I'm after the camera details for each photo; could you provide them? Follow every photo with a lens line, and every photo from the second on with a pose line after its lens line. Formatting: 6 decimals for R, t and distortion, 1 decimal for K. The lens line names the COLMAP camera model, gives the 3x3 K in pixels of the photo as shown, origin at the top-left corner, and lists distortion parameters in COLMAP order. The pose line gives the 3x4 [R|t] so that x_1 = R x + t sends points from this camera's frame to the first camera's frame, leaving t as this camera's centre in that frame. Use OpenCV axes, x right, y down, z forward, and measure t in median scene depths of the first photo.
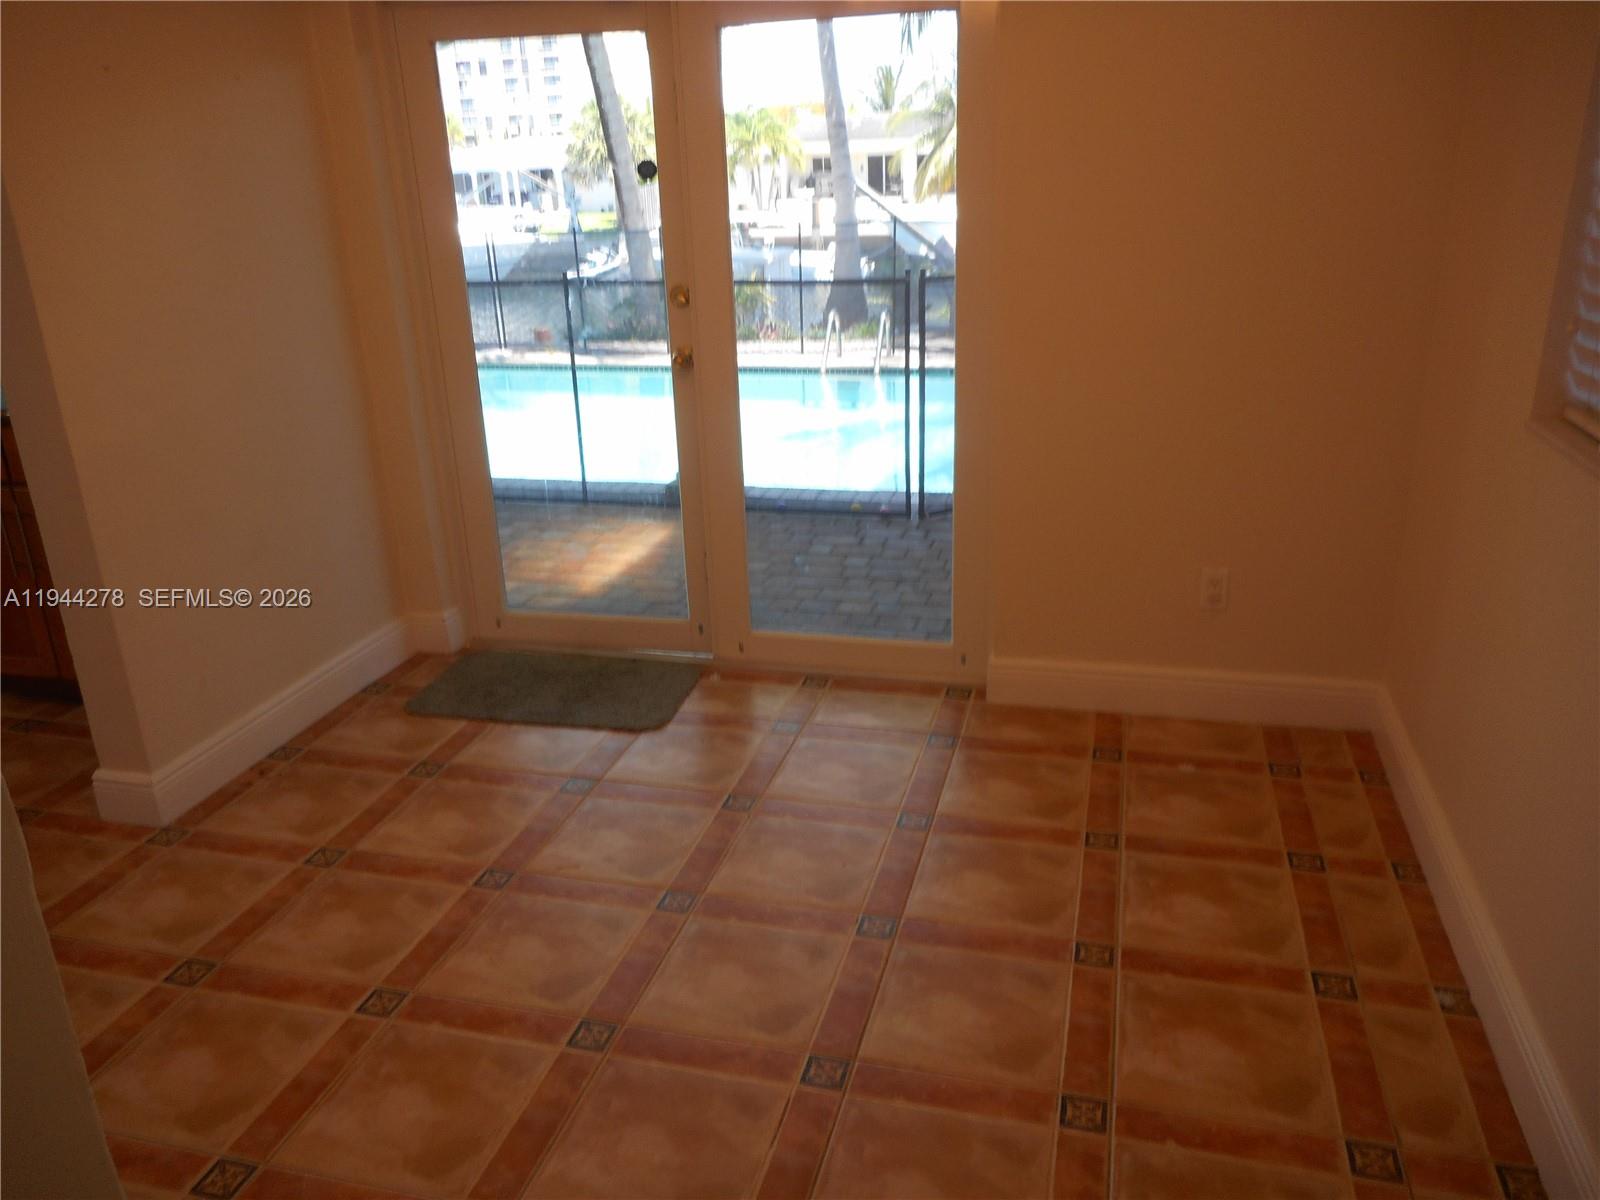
lens RADIAL K [[1203.1, 0, 798.4], [0, 1203.1, 605.2], [0, 0, 1]] dist [-0.000640, 0.000499]
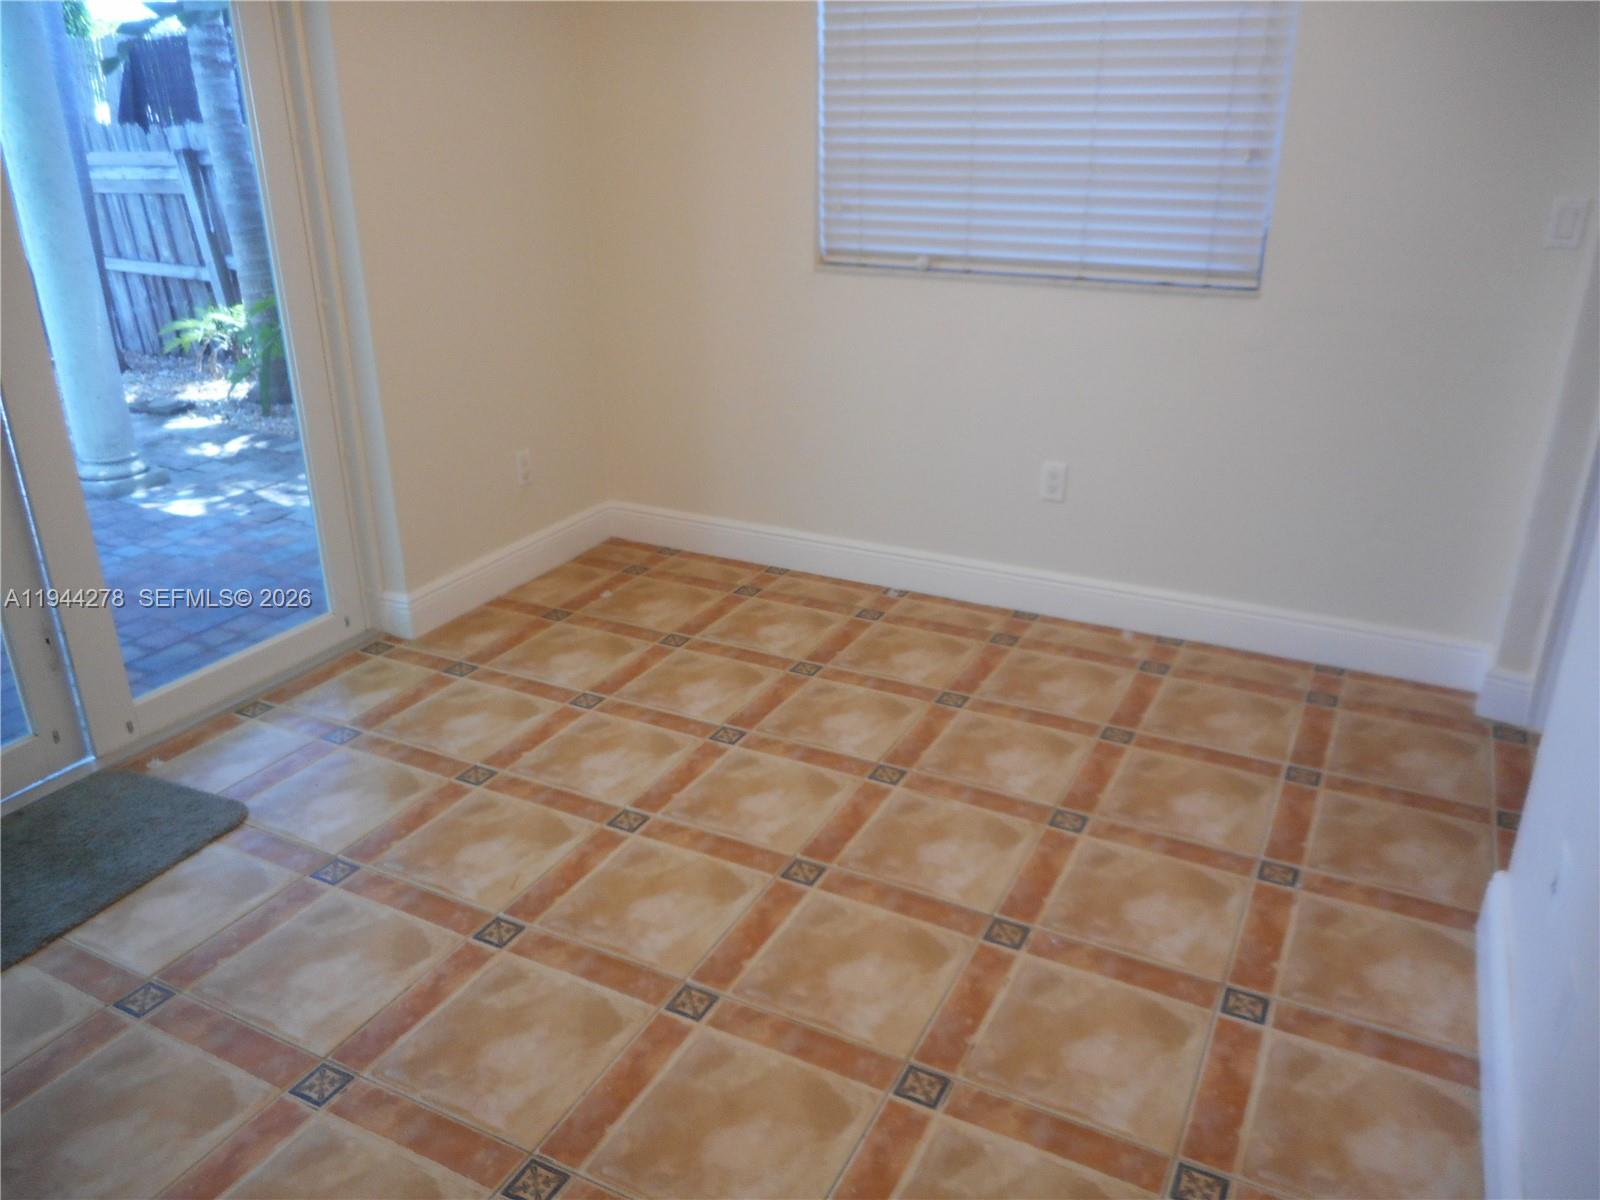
lens RADIAL K [[1203.1, 0, 796.0], [0, 1203.1, 598.8], [0, 0, 1]] dist [-0.000640, 0.000499]
pose [[0.215208, -0.341691, 0.914840, -0.898368], [0.331231, 0.906800, 0.260769, -0.142271], [-0.918679, 0.246904, 0.308329, 0.468113]]
